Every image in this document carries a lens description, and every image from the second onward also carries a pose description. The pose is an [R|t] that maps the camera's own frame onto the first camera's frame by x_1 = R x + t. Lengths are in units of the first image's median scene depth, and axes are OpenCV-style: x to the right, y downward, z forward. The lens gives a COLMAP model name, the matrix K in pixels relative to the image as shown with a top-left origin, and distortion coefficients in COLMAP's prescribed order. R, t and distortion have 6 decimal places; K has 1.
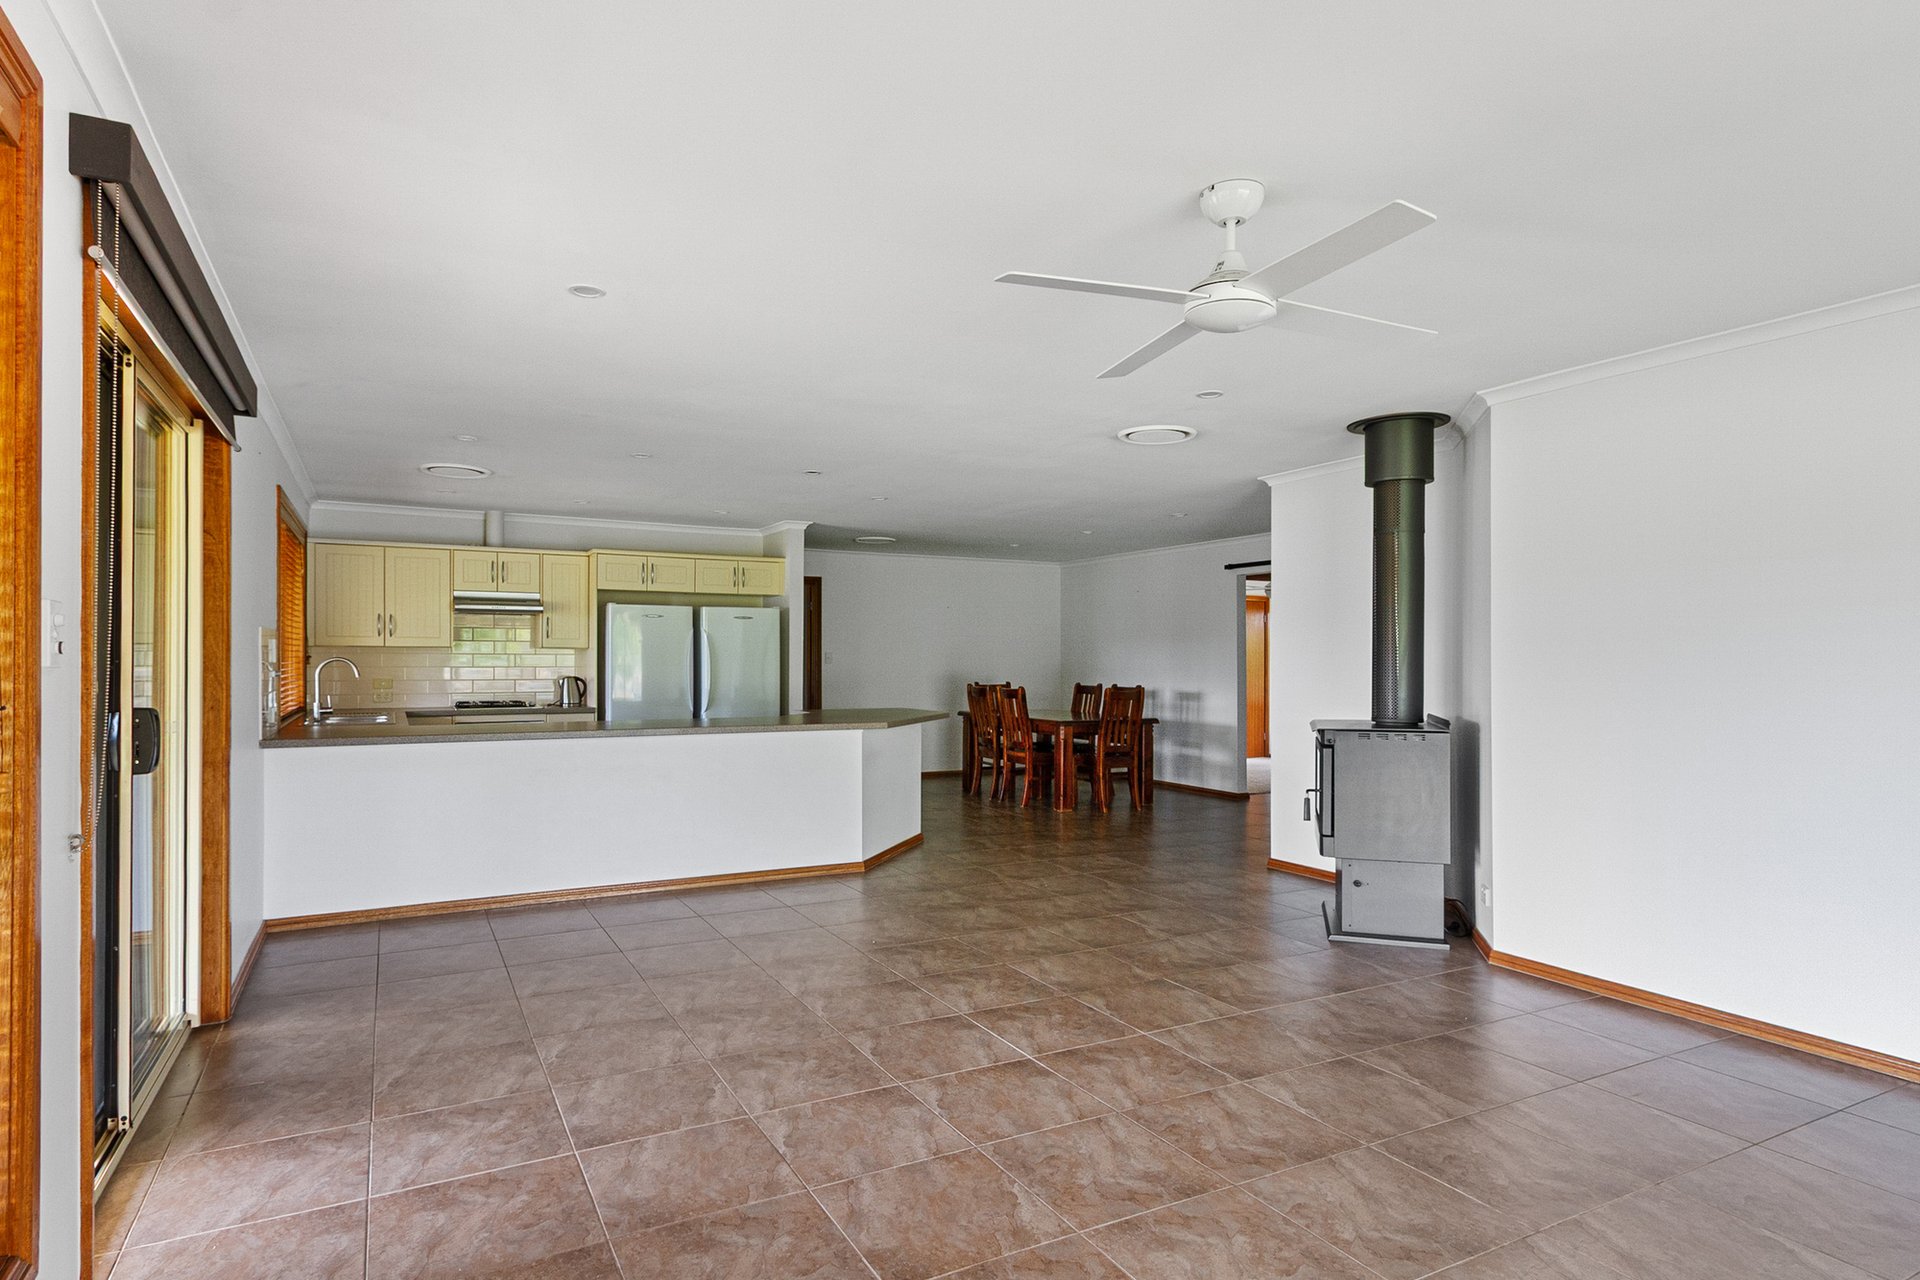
lens RADIAL K [[986.4, 0, 957.5], [0, 986.4, 629.4], [0, 0, 1]] dist [-0.003075, -0.000339]
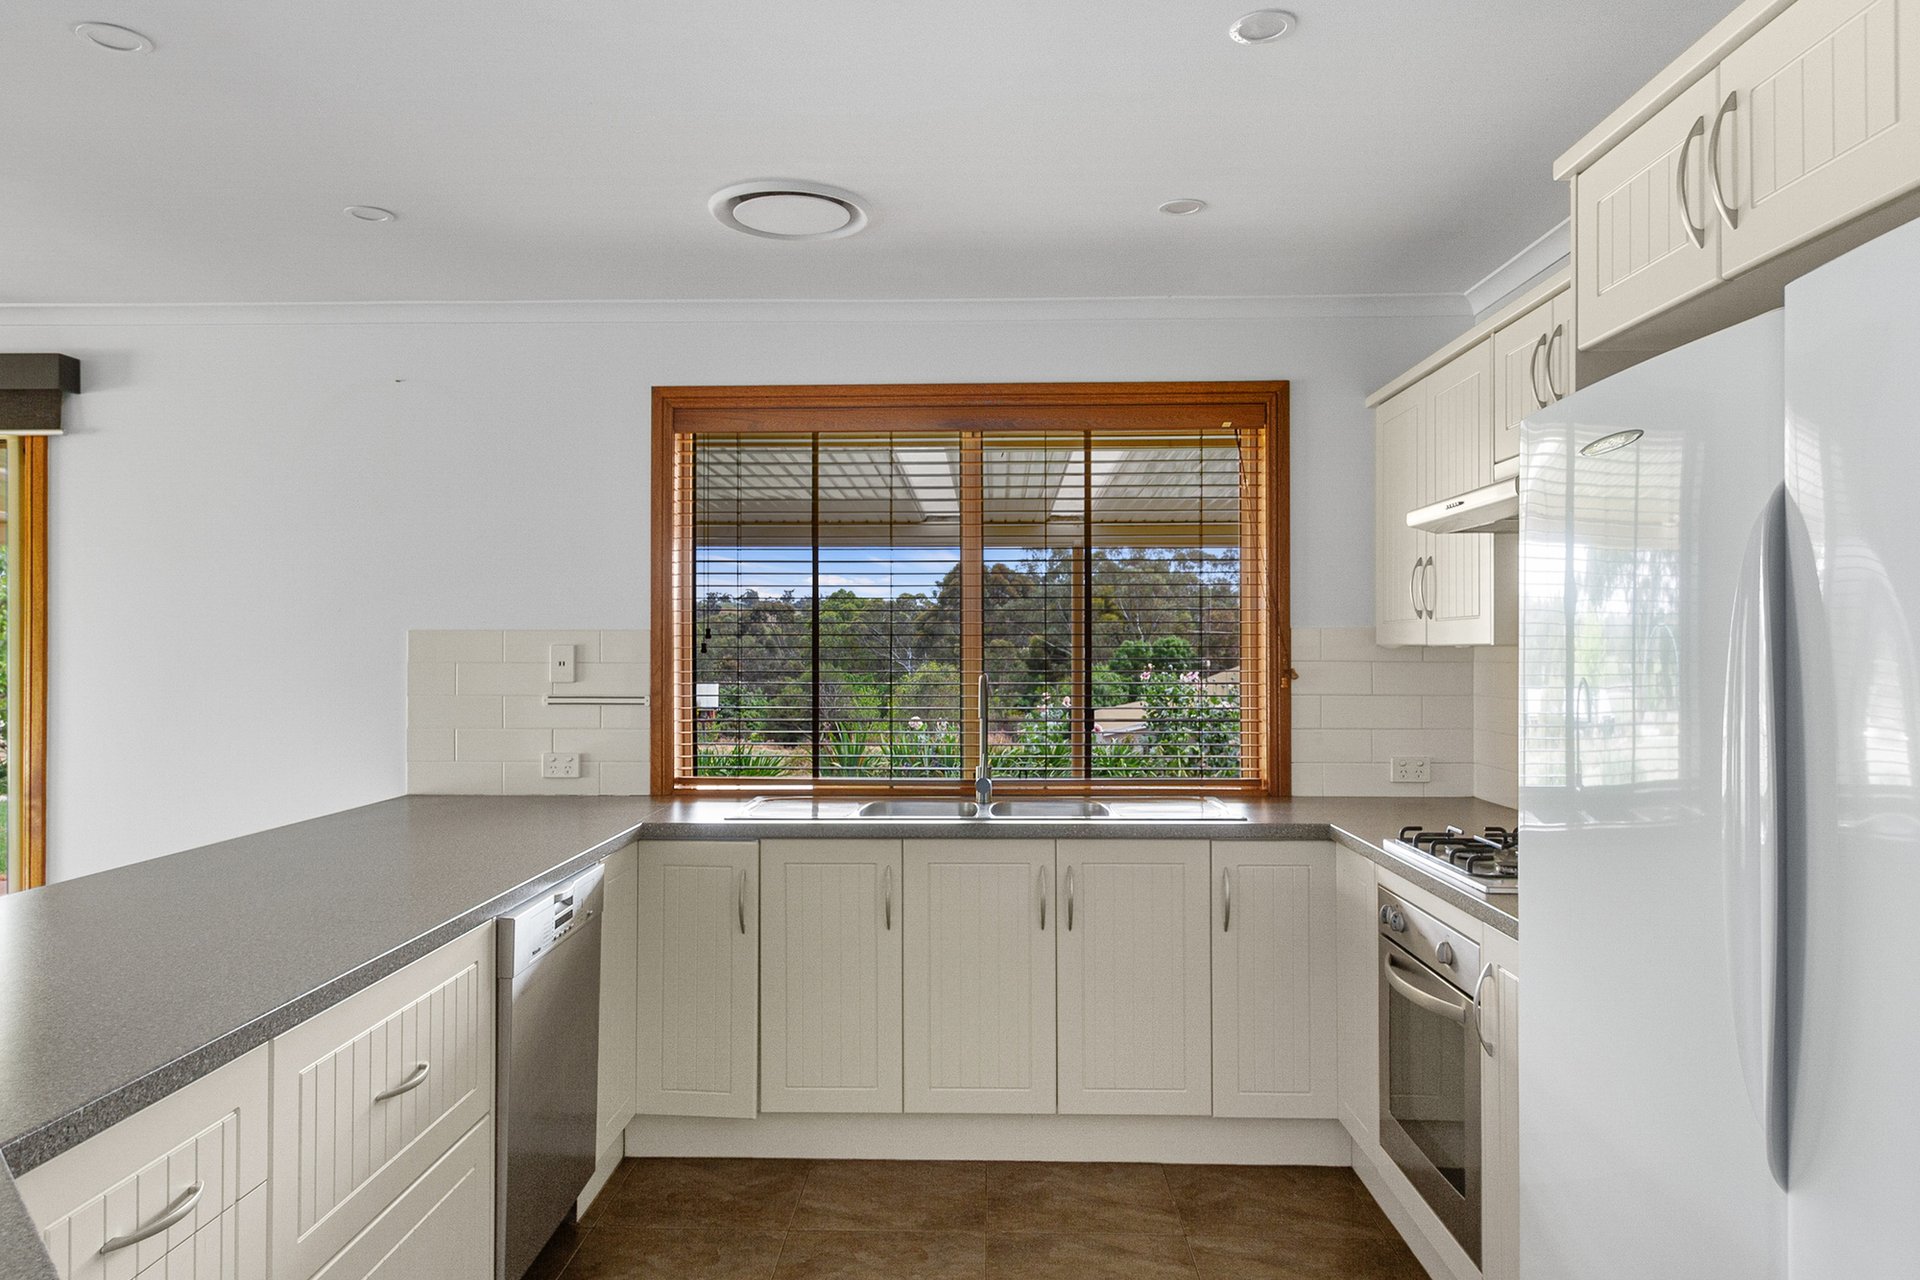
lens RADIAL K [[1201.2, 0, 959.0], [0, 1201.2, 638.6], [0, 0, 1]] dist [-0.053635, -0.000221]
pose [[-0.522165, -0.004179, -0.852834, -0.100374], [0.022694, 0.999566, -0.018793, 0.016703], [0.852542, -0.029167, -0.521843, 0.976948]]
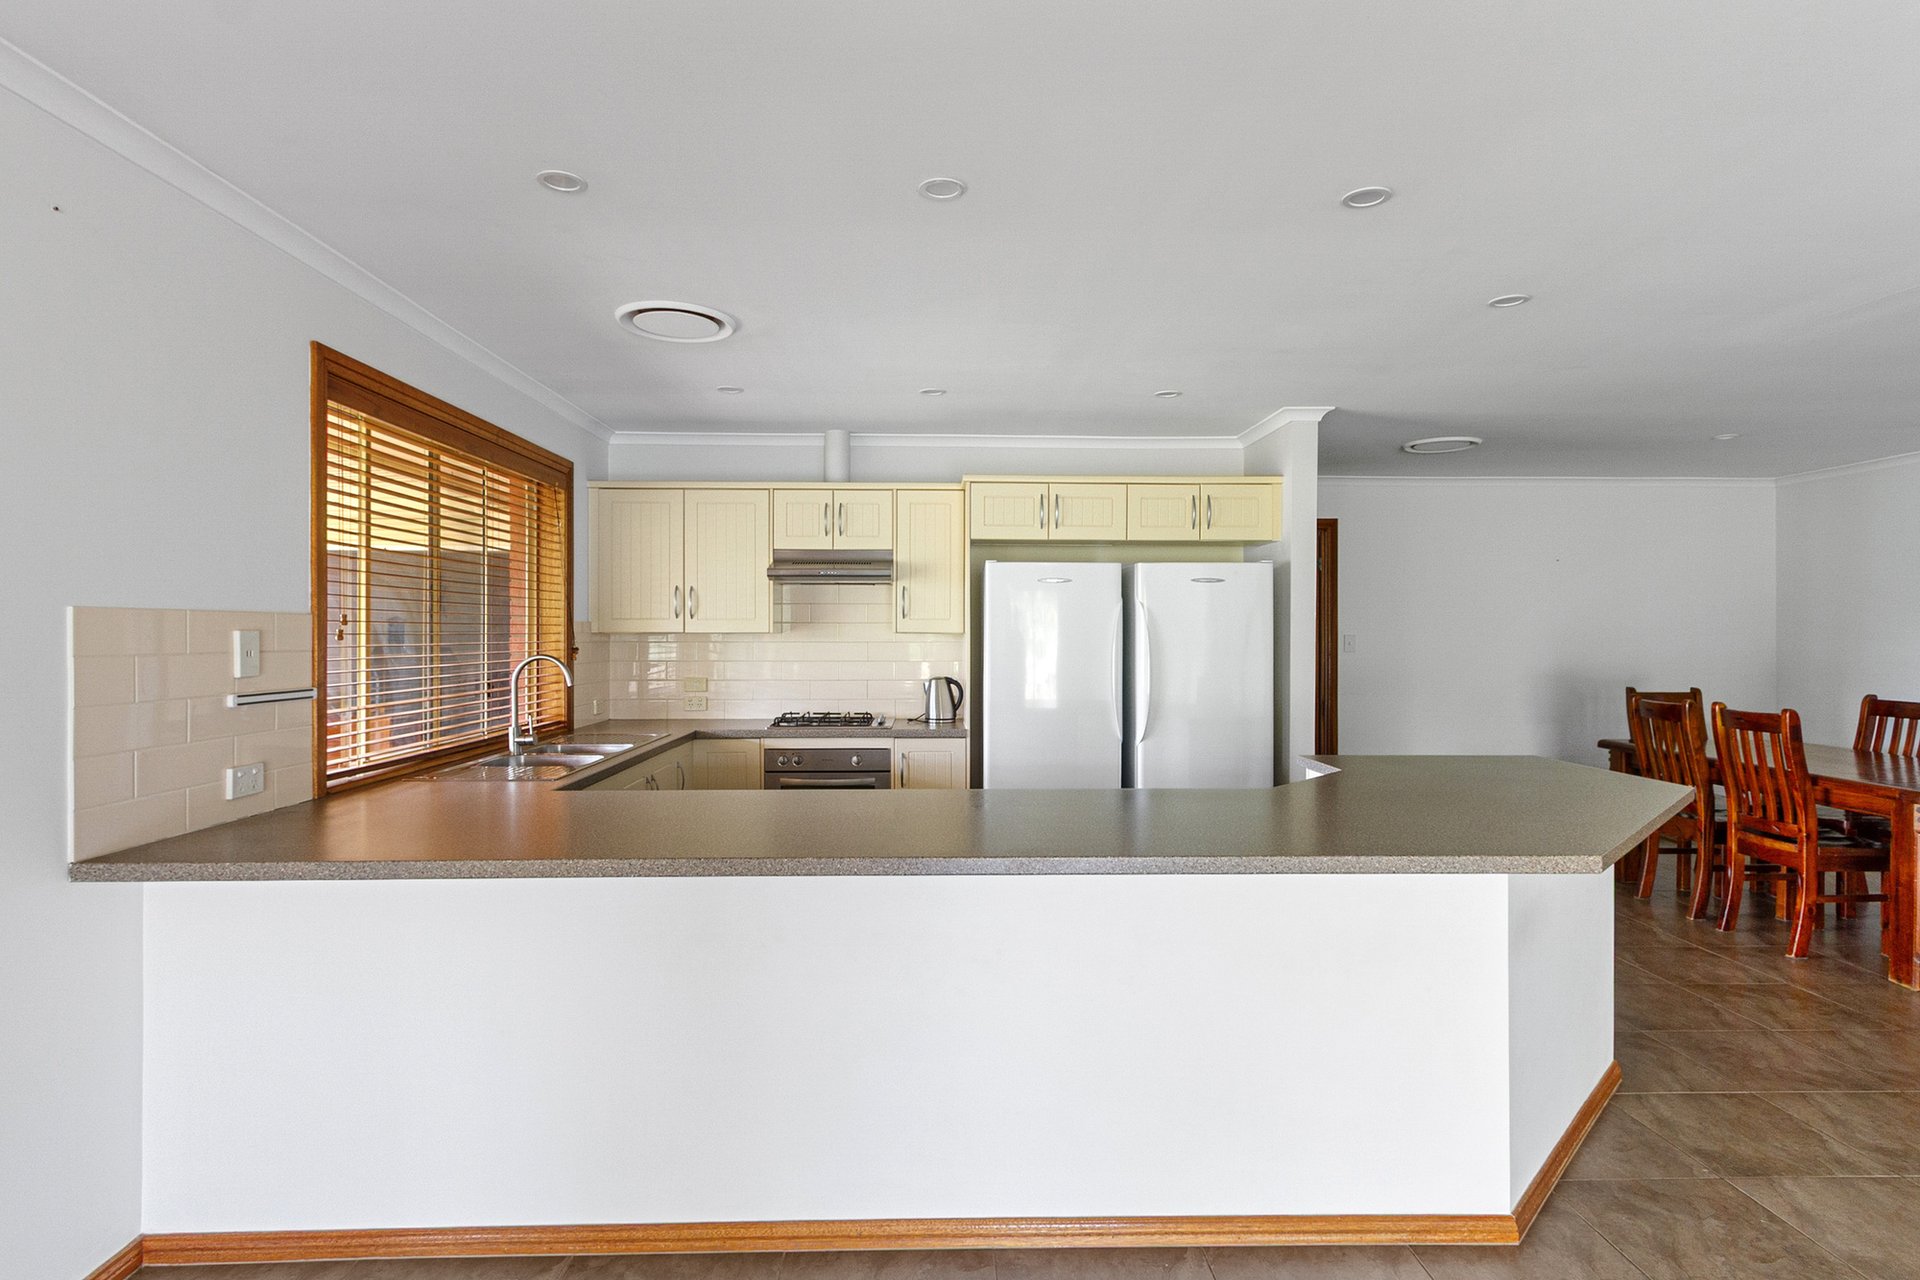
lens RADIAL K [[986.4, 0, 957.5], [0, 986.4, 629.4], [0, 0, 1]] dist [-0.003075, -0.000339]
pose [[0.880477, -0.004494, -0.474068, -0.074931], [0.015166, 0.999710, 0.018691, 0.004205], [0.473846, -0.023647, 0.880290, 0.434105]]
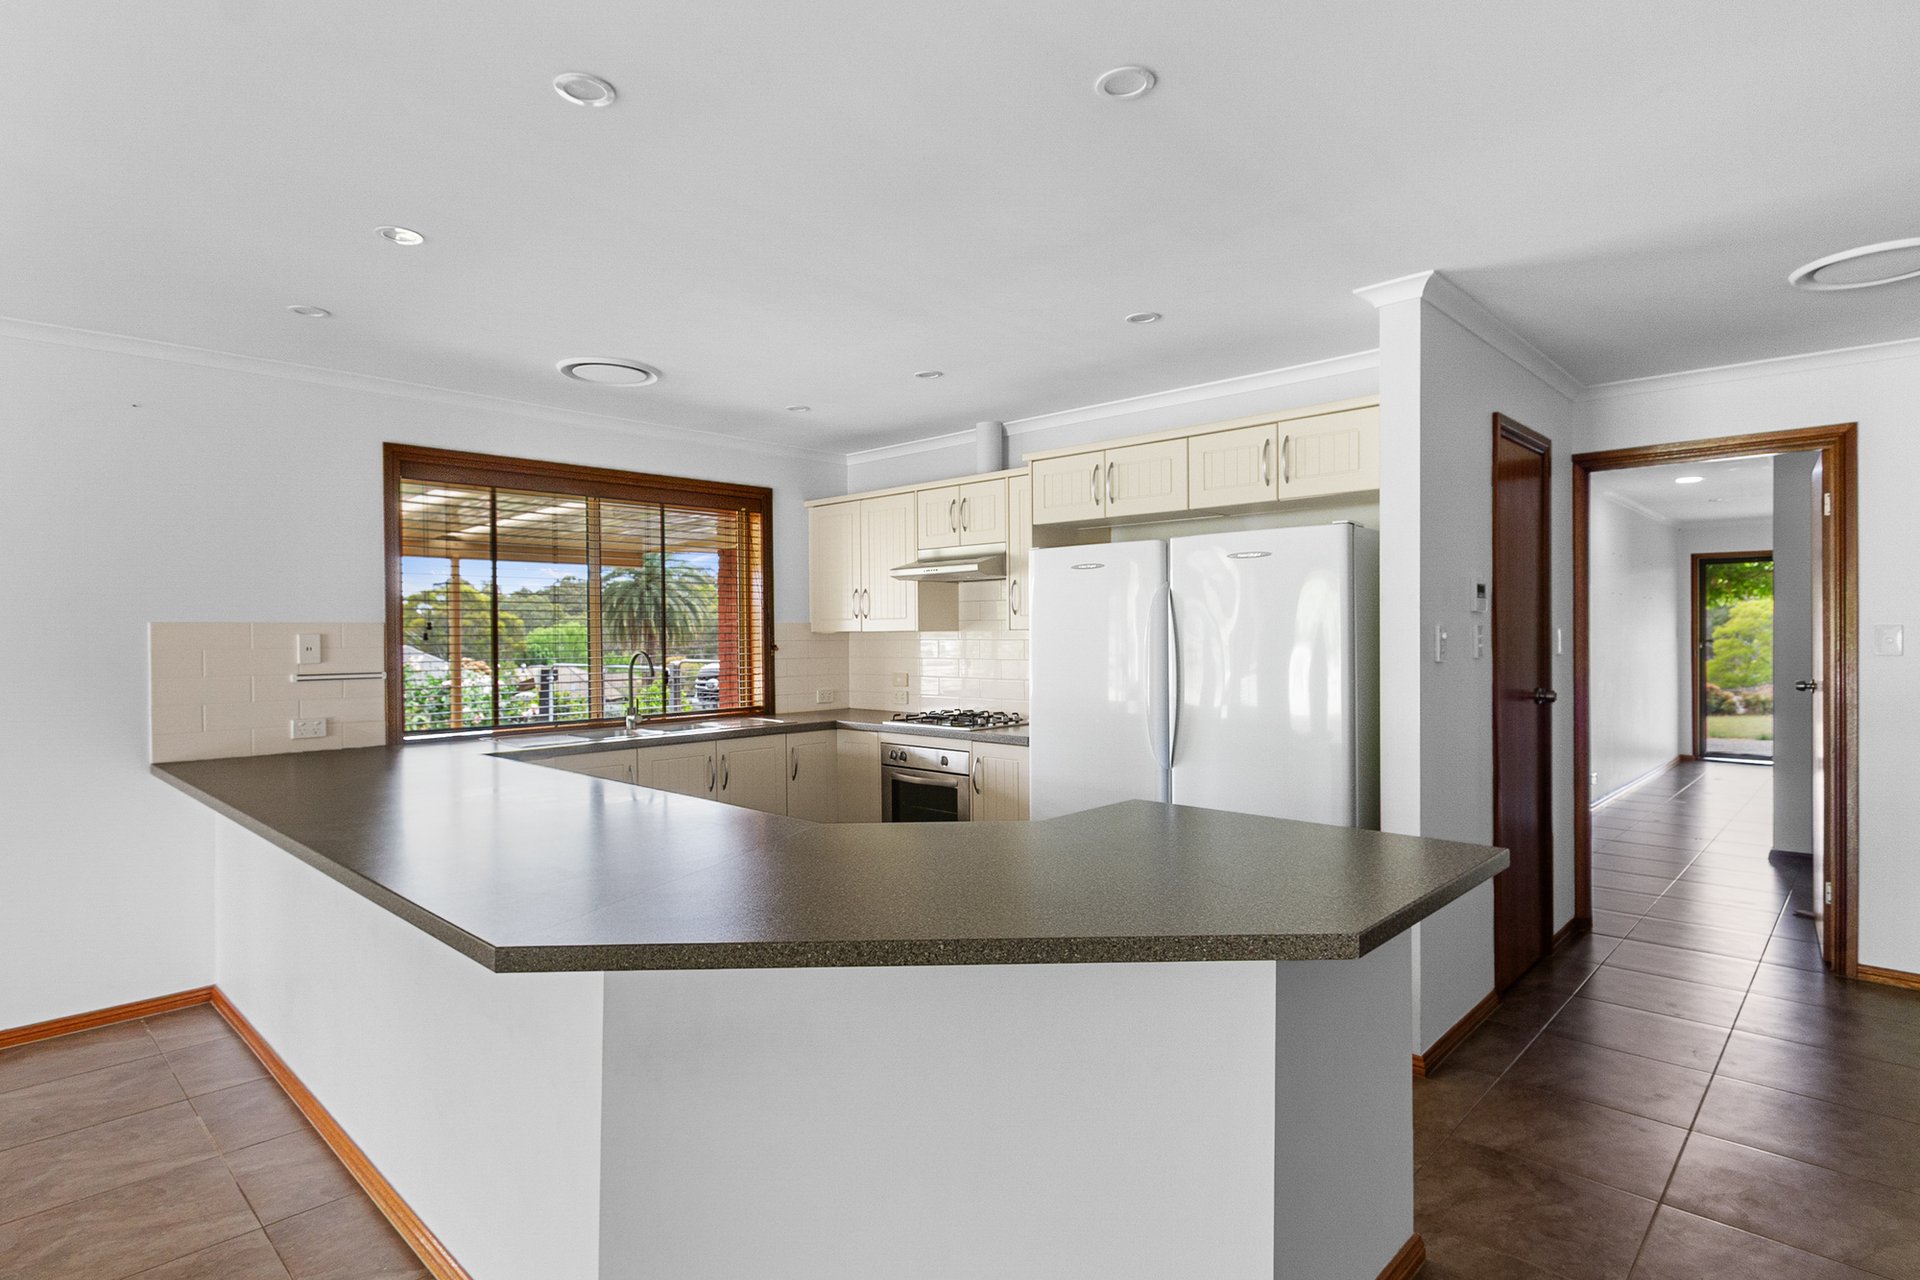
lens RADIAL K [[983.9, 0, 962.8], [0, 983.9, 643.3], [0, 0, 1]] dist [0.004638, 0.000667]
pose [[0.282894, 0.005375, -0.959136, 0.148837], [0.034571, 0.999277, 0.015797, 0.014946], [0.958528, -0.037627, 0.282504, 0.775780]]
